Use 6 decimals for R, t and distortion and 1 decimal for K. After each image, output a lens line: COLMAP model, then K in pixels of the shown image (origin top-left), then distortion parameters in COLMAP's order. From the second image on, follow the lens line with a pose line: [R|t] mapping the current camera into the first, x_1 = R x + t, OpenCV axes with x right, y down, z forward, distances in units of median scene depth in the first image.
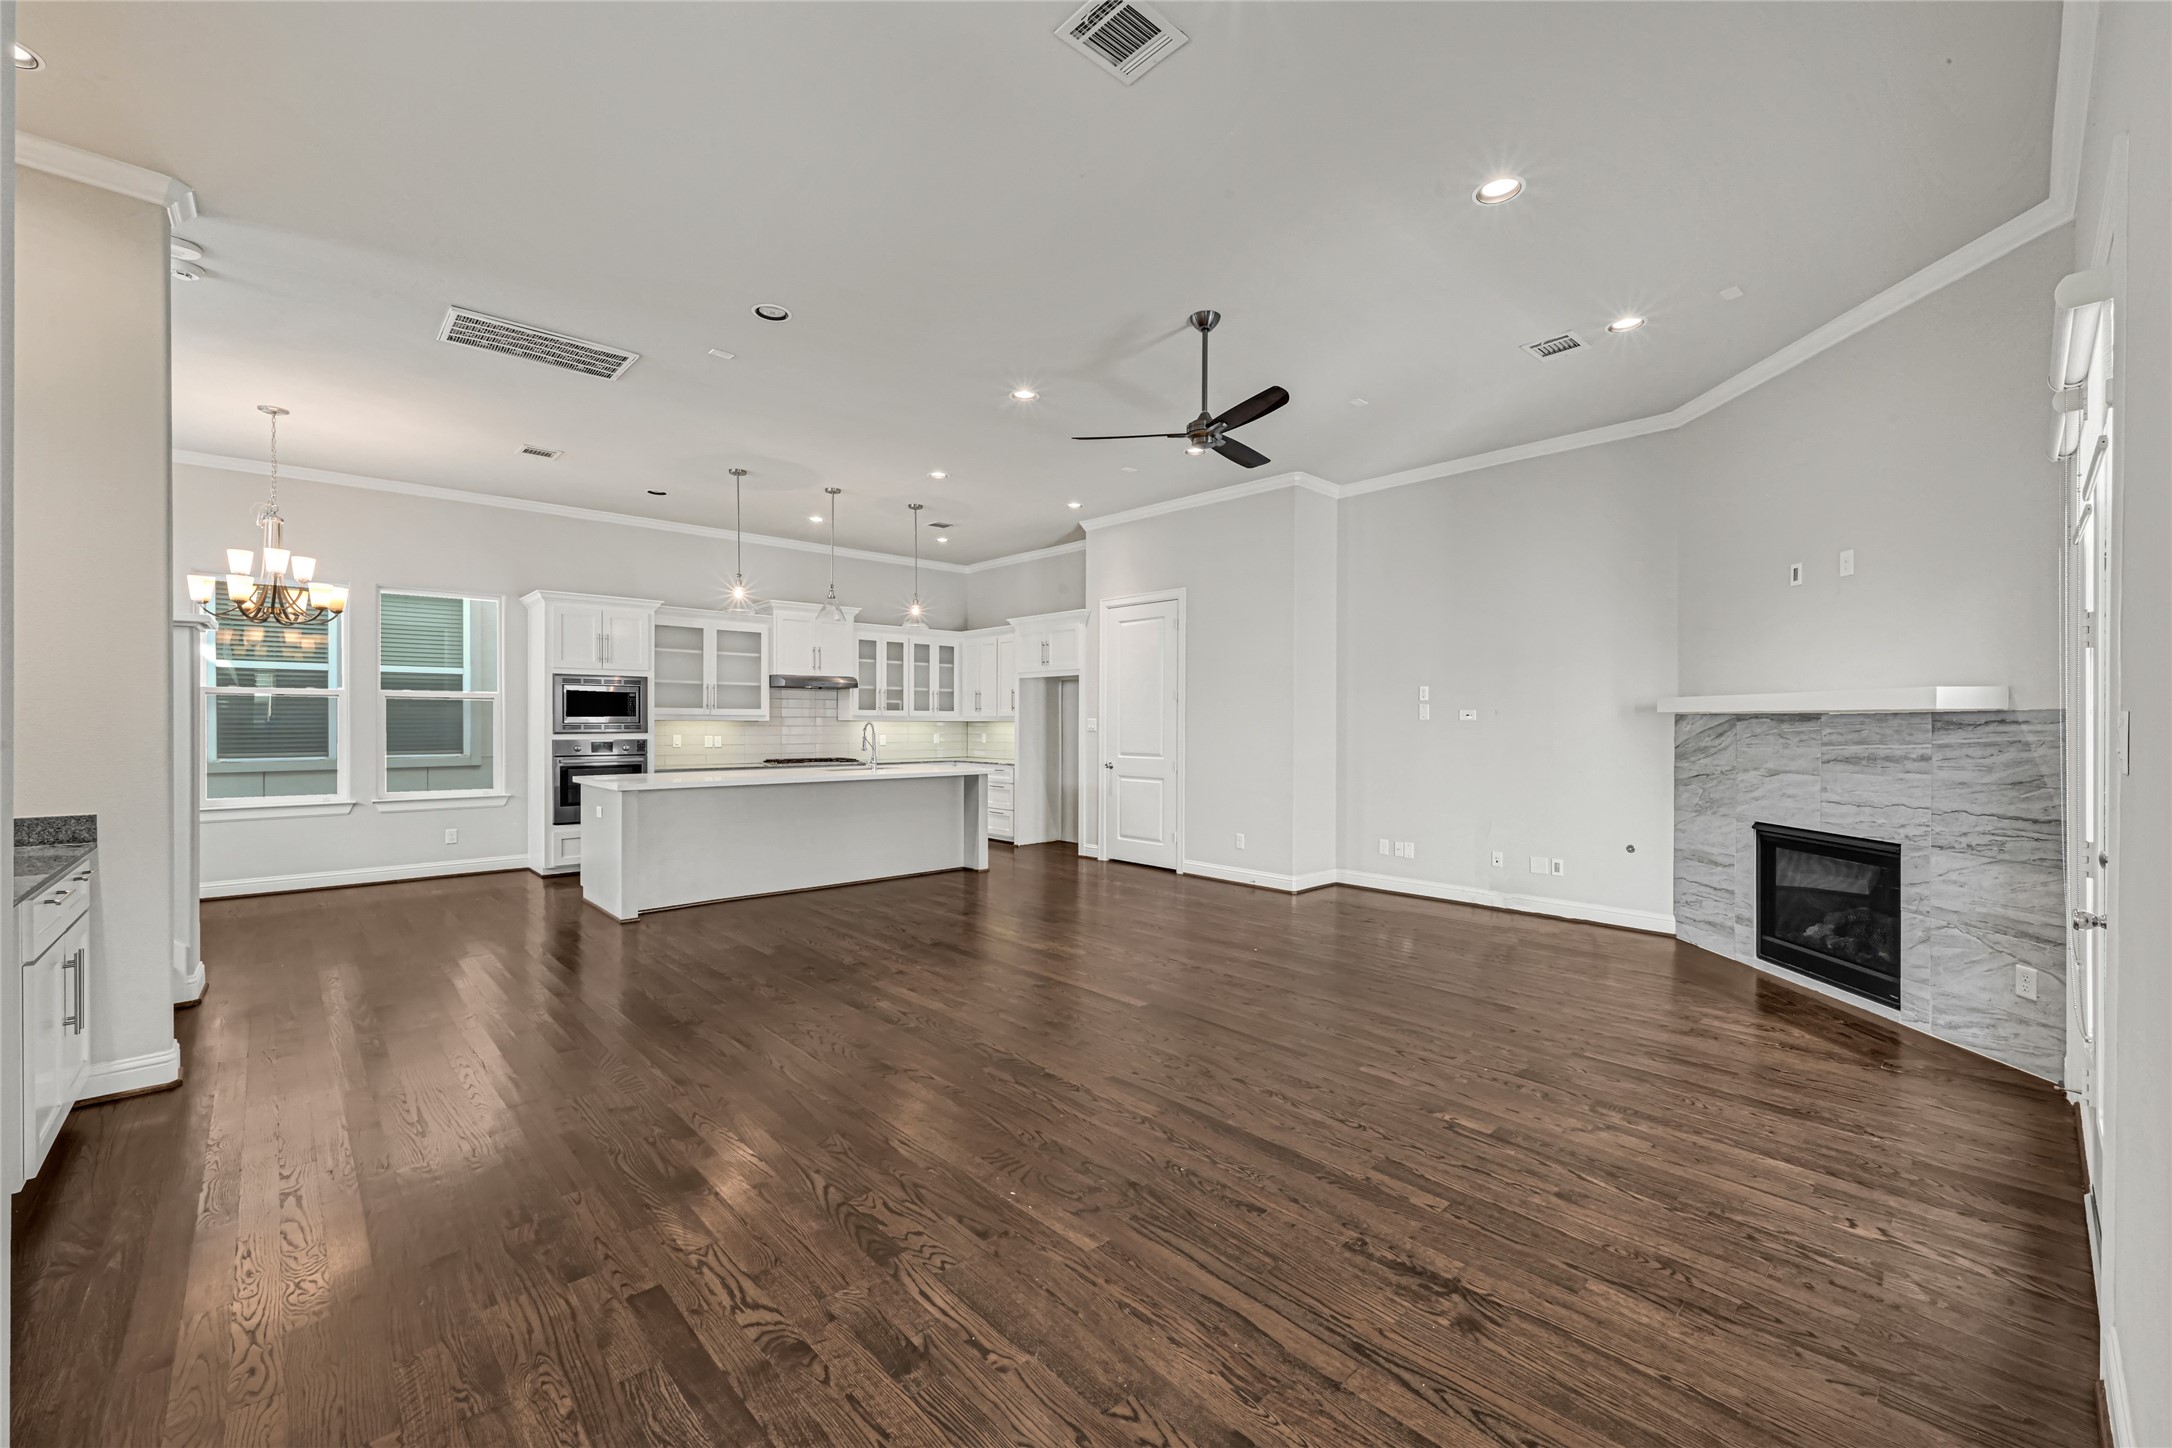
lens RADIAL K [[862.4, 0, 1085.7], [0, 862.4, 723.0], [0, 0, 1]] dist [-0.000513, 0.000343]
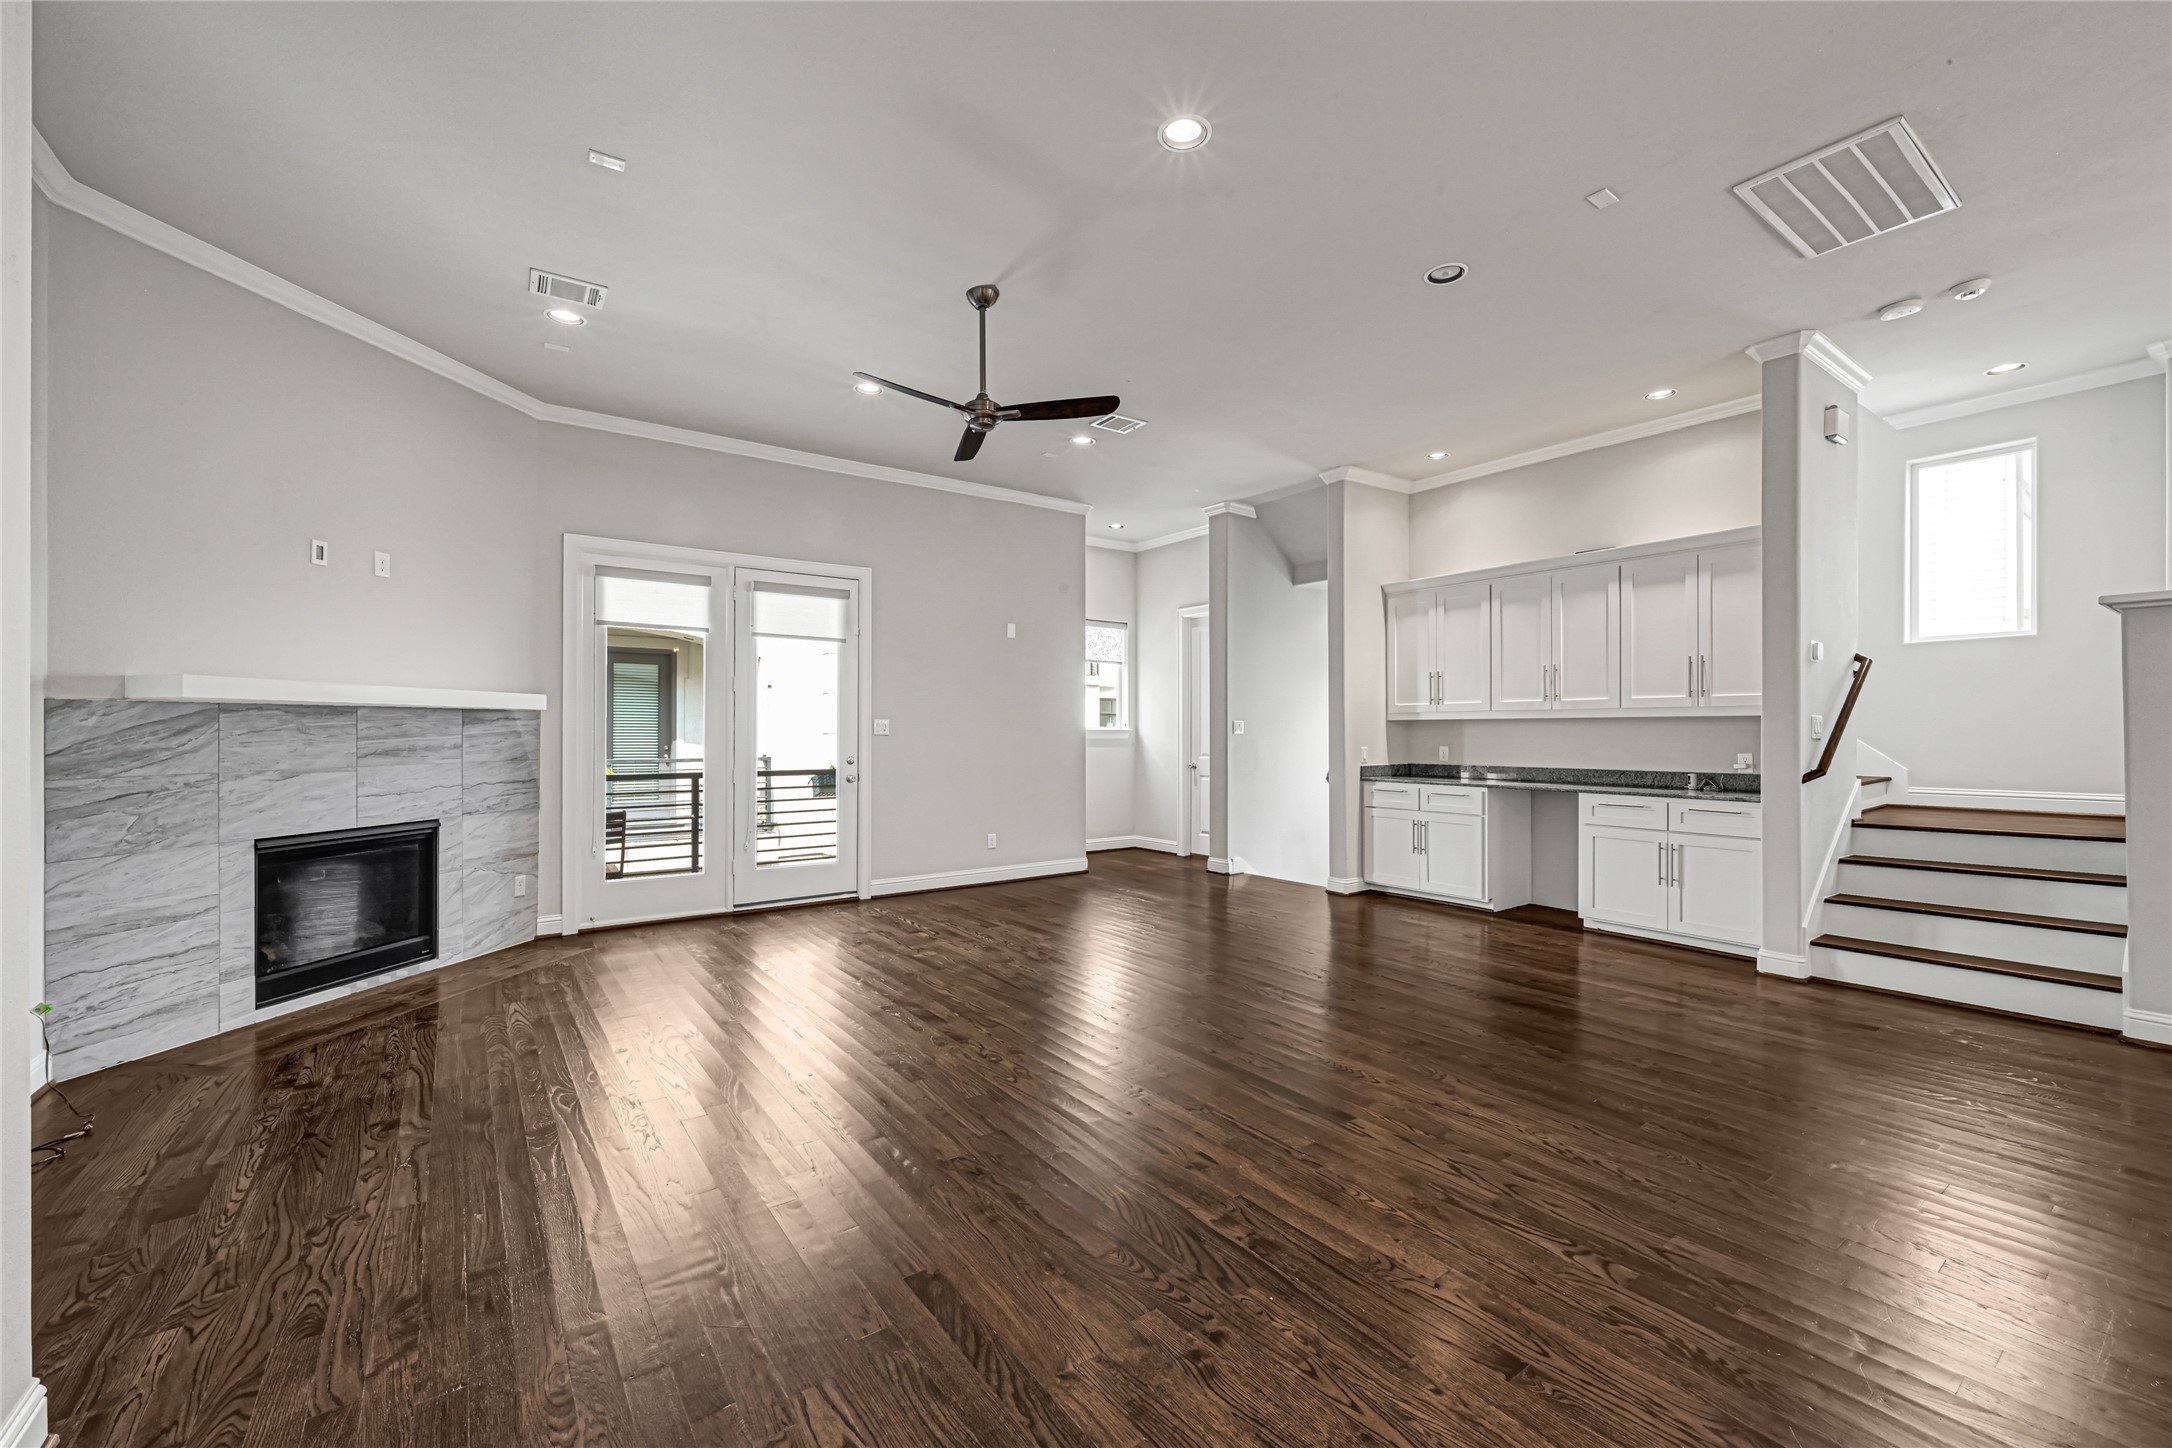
lens RADIAL K [[882.3, 0, 1082.7], [0, 882.3, 726.1], [0, 0, 1]] dist [0.001327, 0.000934]
pose [[-0.991675, -0.001102, 0.128762, -0.055561], [-0.001613, 0.999991, -0.003862, 0.007231], [-0.128756, -0.004038, -0.991668, 1.097183]]
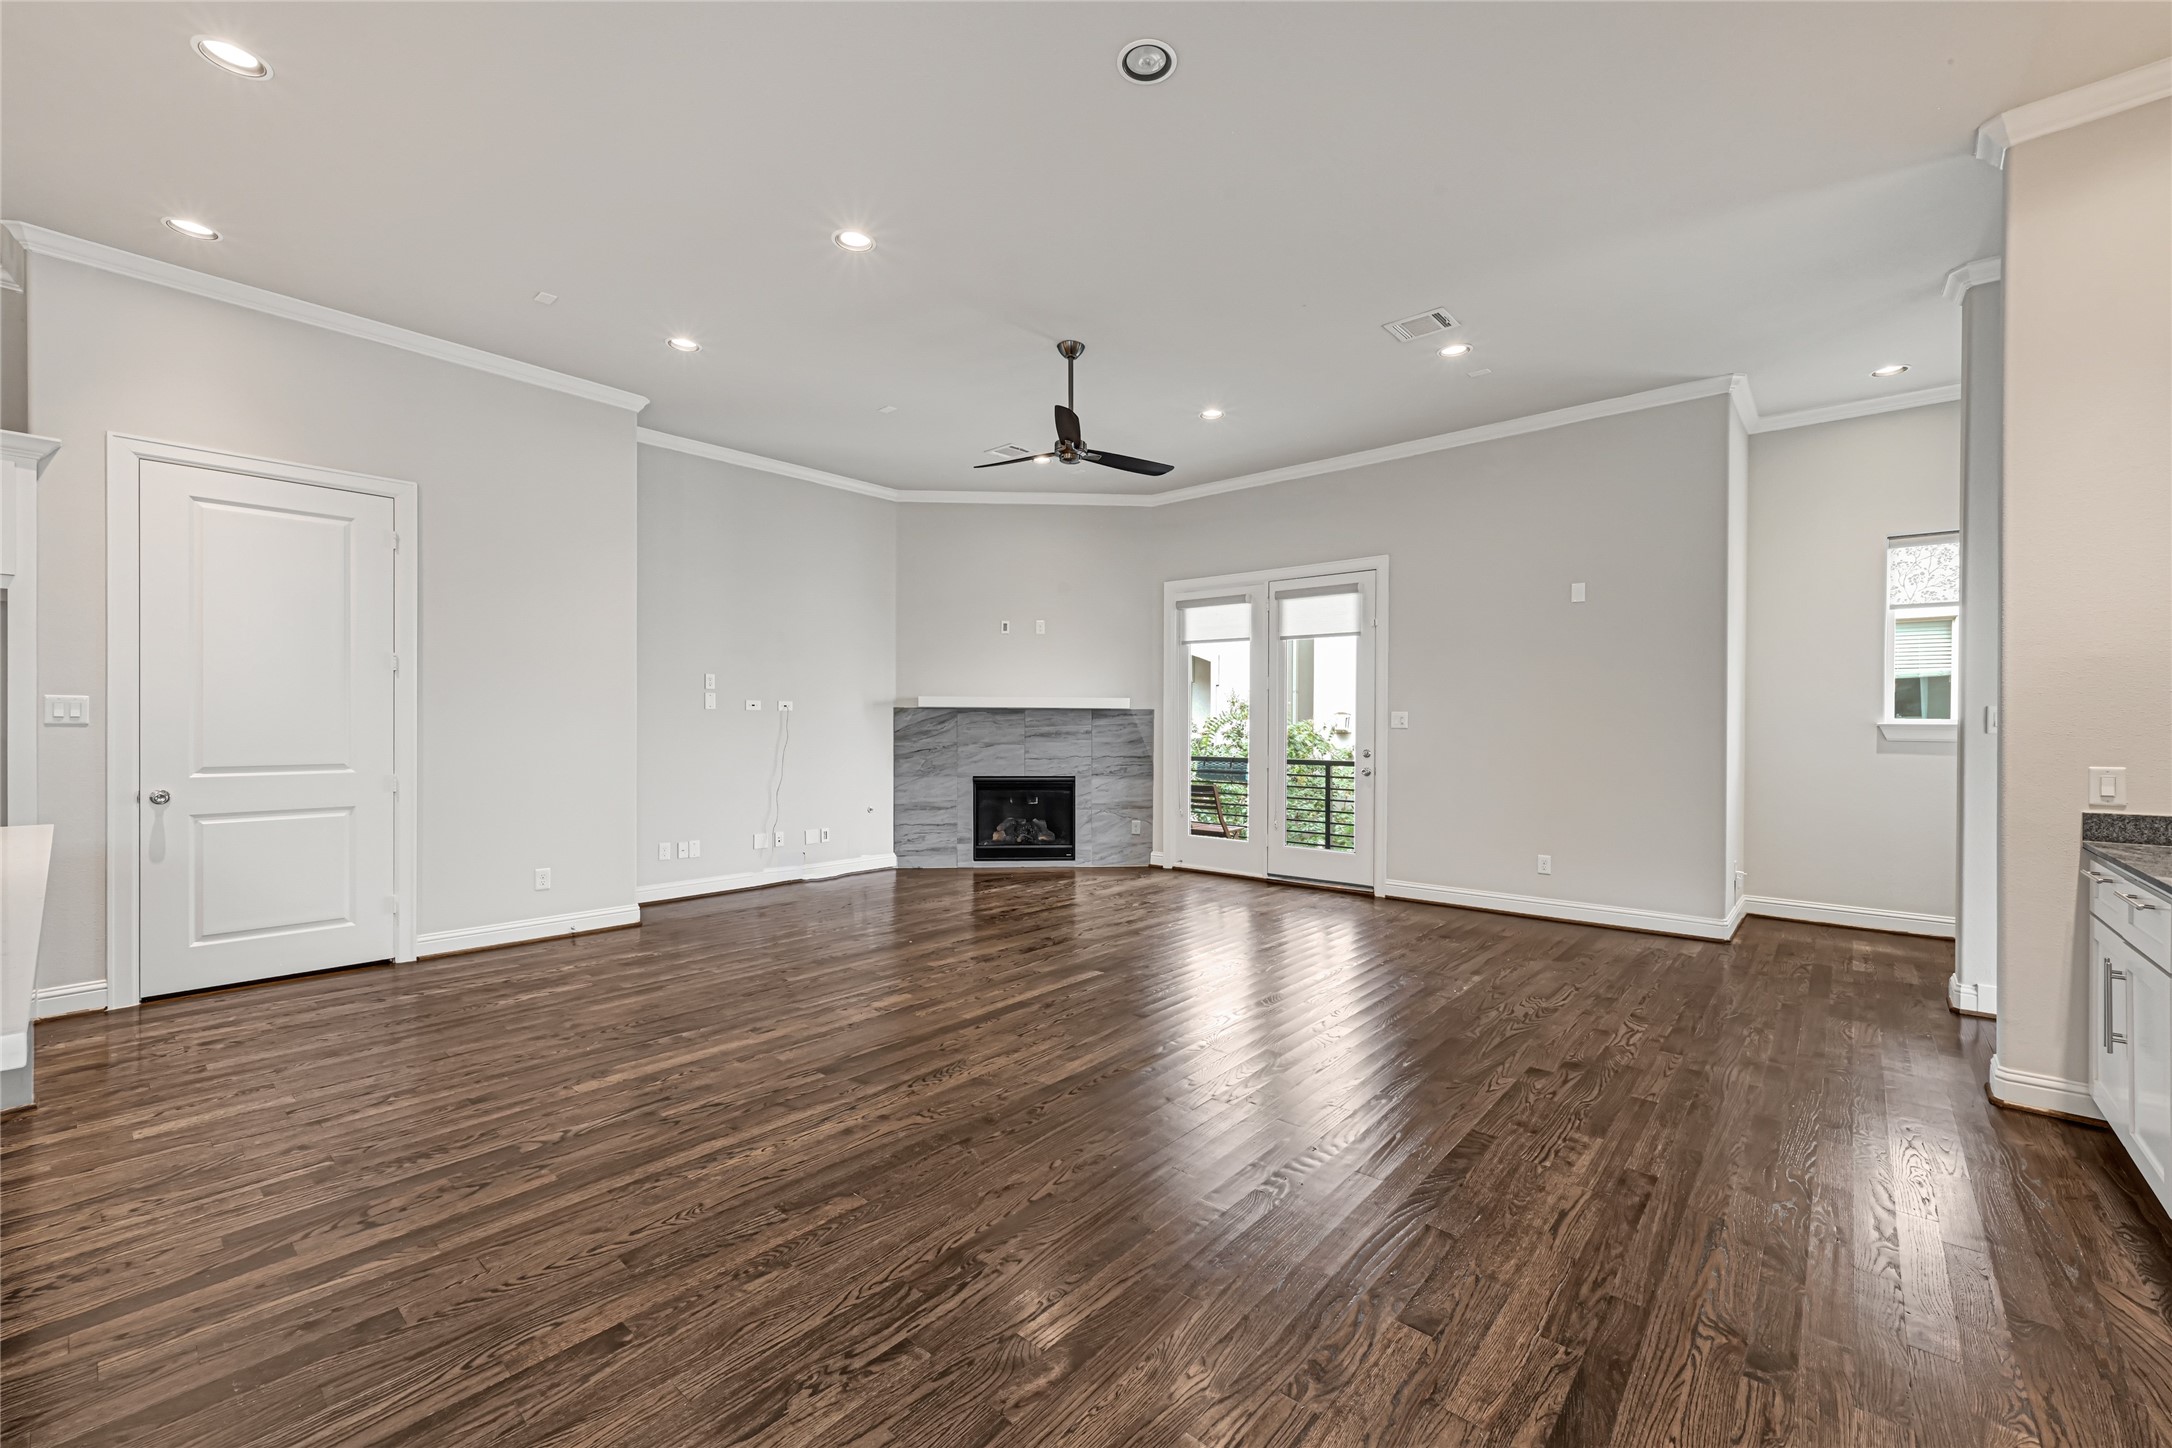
lens RADIAL K [[882.3, 0, 1082.6], [0, 882.3, 732.7], [0, 0, 1]] dist [0.001327, 0.000934]
pose [[-0.097454, -0.013629, 0.995147, -0.558412], [-0.003252, 0.999905, 0.013376, 0.006941], [-0.995235, -0.001932, -0.097489, 0.614198]]
